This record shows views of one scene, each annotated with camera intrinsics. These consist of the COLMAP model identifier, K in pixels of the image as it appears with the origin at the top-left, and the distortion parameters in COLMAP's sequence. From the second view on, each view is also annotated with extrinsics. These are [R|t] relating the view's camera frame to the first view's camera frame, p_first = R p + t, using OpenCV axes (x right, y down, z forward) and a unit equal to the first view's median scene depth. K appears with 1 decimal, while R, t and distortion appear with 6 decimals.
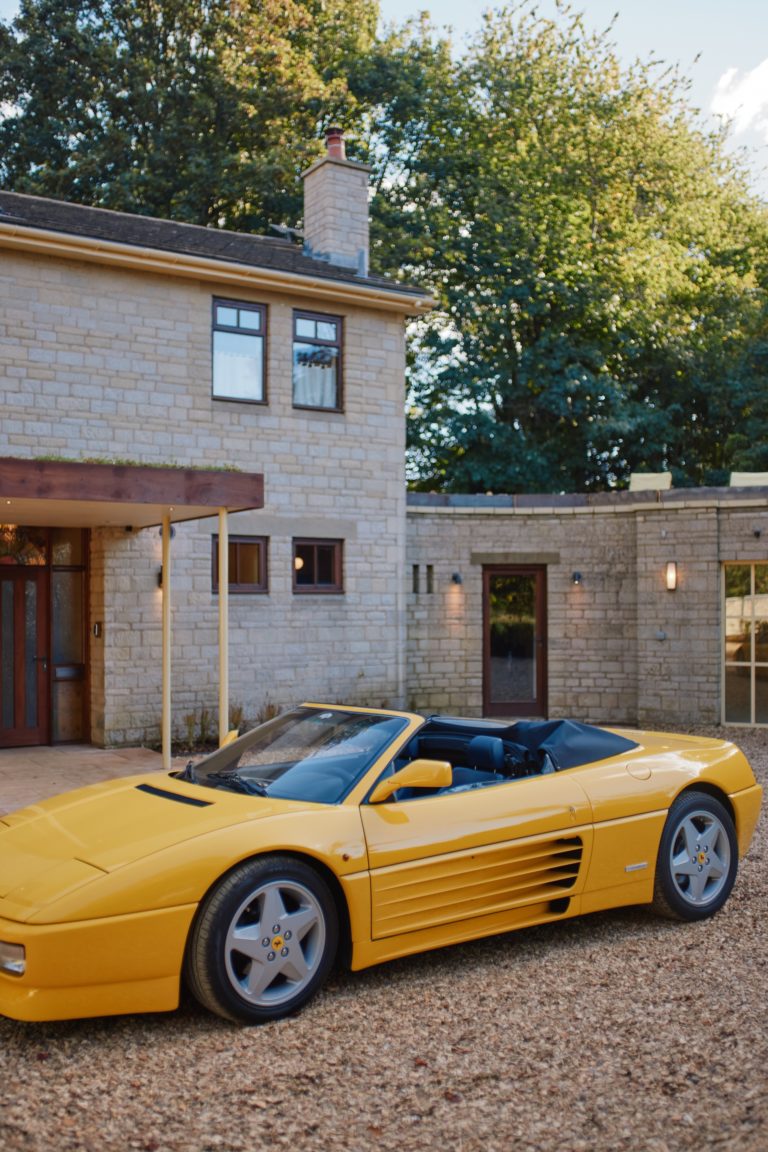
lens RADIAL K [[1112.5, 0, 384.0], [0, 1112.5, 576.0], [0, 0, 1]] dist [-0.050473, 0.032222]
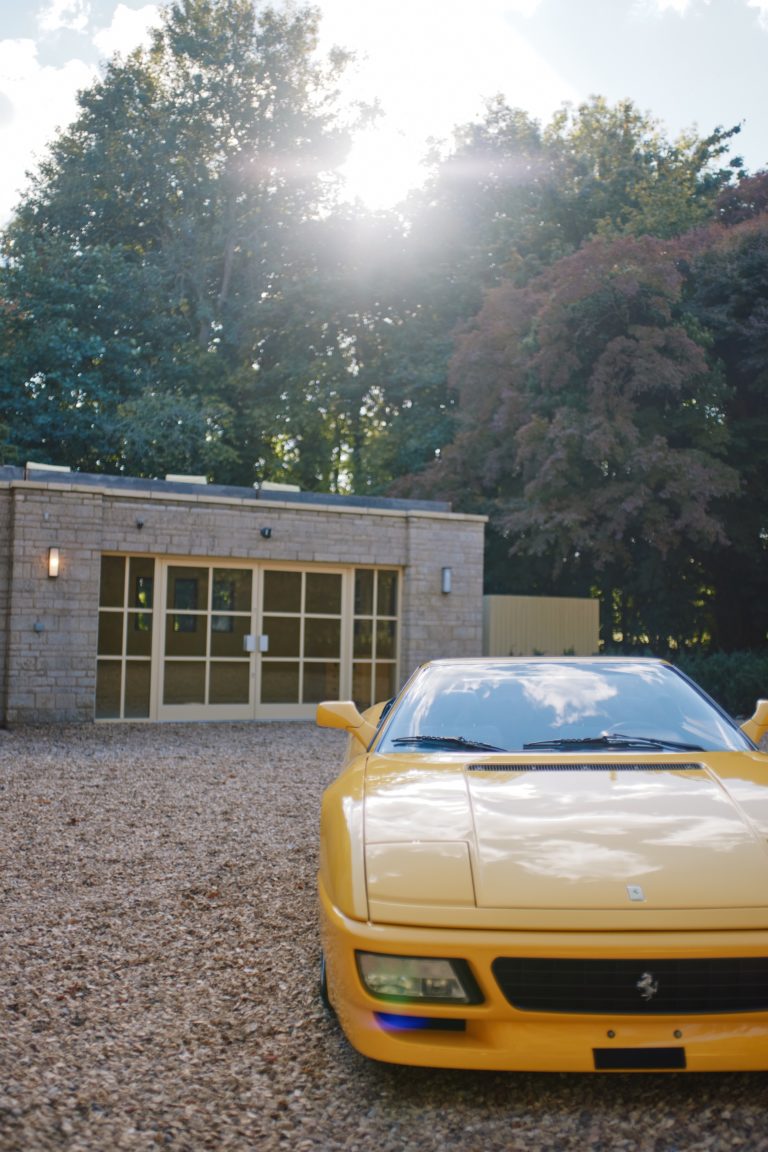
lens RADIAL K [[1091.7, 0, 384.0], [0, 1091.7, 576.0], [0, 0, 1]] dist [-0.065674, 0.000762]
pose [[0.593484, 0.061032, 0.802529, -0.348081], [-0.043293, 0.998098, -0.043889, 0.044885], [-0.803681, -0.008697, 0.594997, 0.275936]]
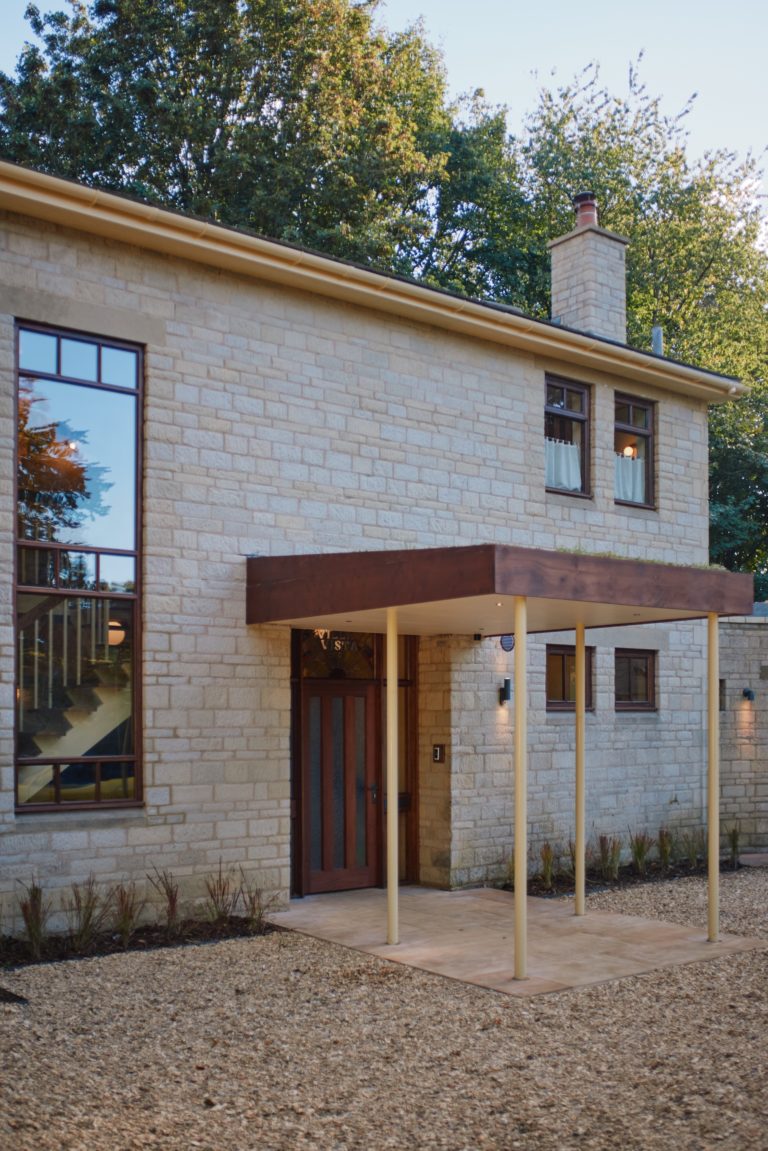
lens RADIAL K [[1137.6, 0, 386.4], [0, 1137.6, 718.5], [0, 0, 1]] dist [-0.051416, 0.023442]
pose [[0.996183, 0.001394, 0.087282, -0.378187], [-0.003755, 0.999631, 0.026895, -0.002690], [-0.087213, -0.027120, 0.995820, 0.118606]]
